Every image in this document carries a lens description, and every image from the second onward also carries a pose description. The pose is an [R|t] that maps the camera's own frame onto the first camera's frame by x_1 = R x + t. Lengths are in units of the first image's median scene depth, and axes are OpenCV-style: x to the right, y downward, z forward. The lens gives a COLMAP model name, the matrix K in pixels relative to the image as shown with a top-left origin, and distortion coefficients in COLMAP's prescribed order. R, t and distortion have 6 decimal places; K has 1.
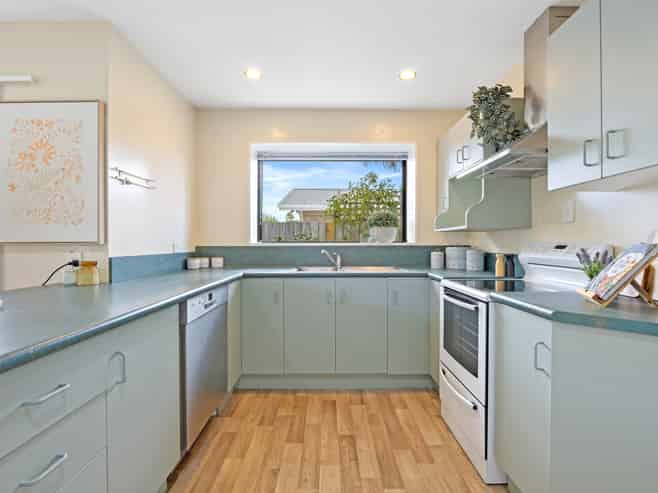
lens RADIAL K [[319.1, 0, 330.6], [0, 319.1, 244.5], [0, 0, 1]] dist [-0.005722, -0.001466]
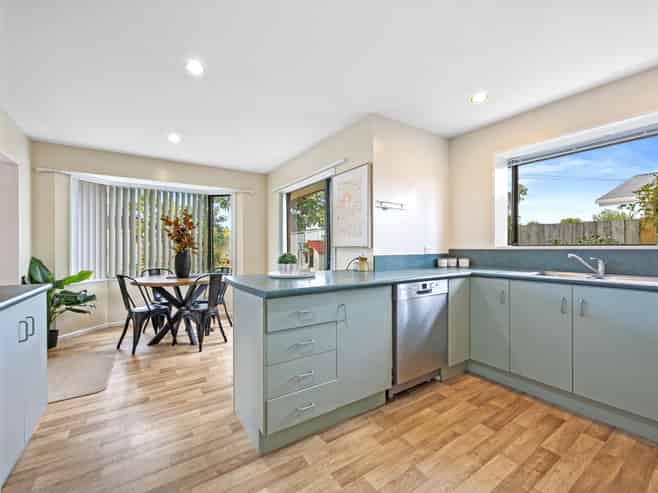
lens RADIAL K [[283.7, 0, 329.4], [0, 283.7, 247.3], [0, 0, 1]] dist [0.000285, 0.000144]
pose [[0.547033, -0.000299, -0.837111, 0.318391], [0.000250, 1.000000, -0.000194, -0.001969], [0.837111, -0.000103, 0.547033, -0.001400]]
